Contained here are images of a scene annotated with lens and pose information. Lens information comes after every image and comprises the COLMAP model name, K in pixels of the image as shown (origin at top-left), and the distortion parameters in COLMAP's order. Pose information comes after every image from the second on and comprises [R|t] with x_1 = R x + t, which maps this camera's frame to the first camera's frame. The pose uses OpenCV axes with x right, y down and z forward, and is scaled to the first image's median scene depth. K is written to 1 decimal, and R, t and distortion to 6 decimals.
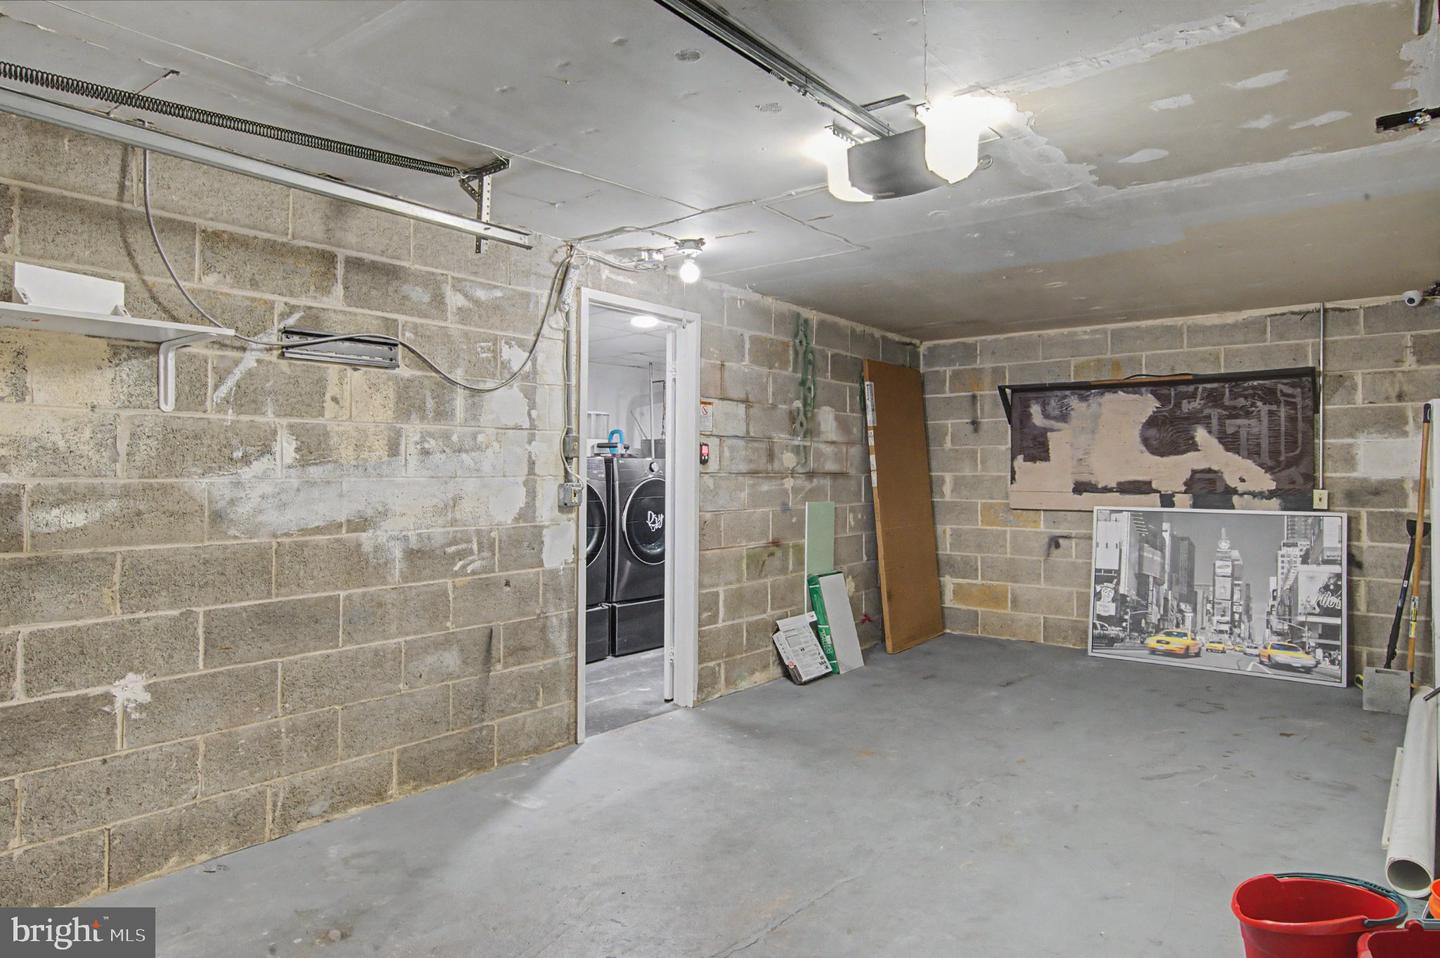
lens RADIAL K [[886.9, 0, 720.0], [0, 886.9, 479.0], [0, 0, 1]] dist [0.003844, 0.001527]
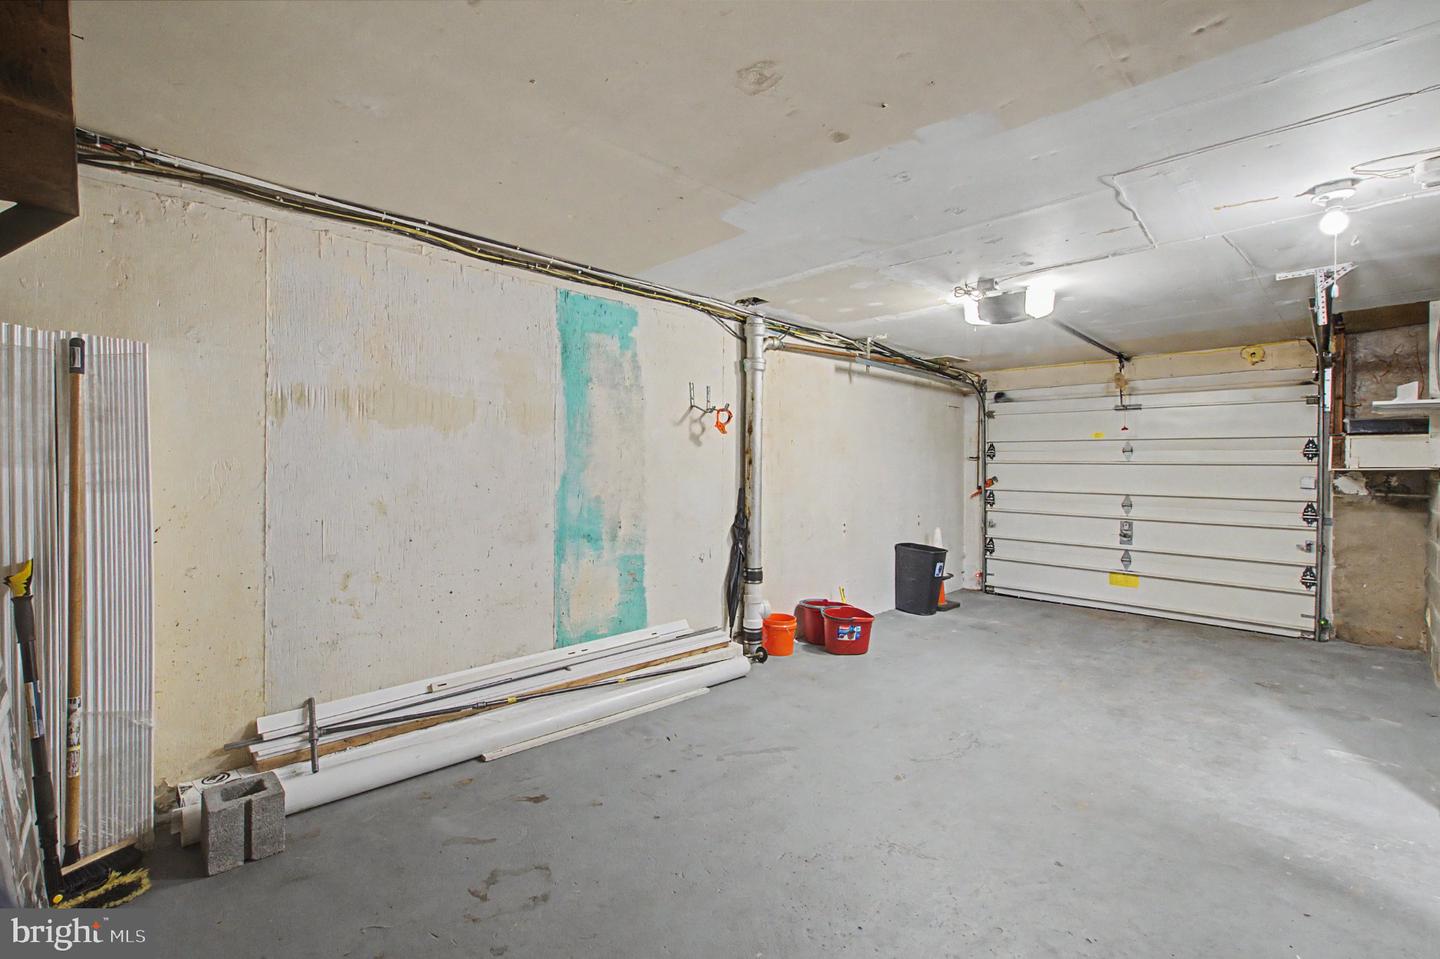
lens RADIAL K [[630.3, 0, 716.2], [0, 630.3, 475.5], [0, 0, 1]] dist [0.002782, 0.000587]
pose [[-0.991639, -0.017856, 0.127802, 0.512683], [-0.014112, 0.999446, 0.030146, -0.024796], [-0.128269, 0.028090, -0.991341, 1.902457]]
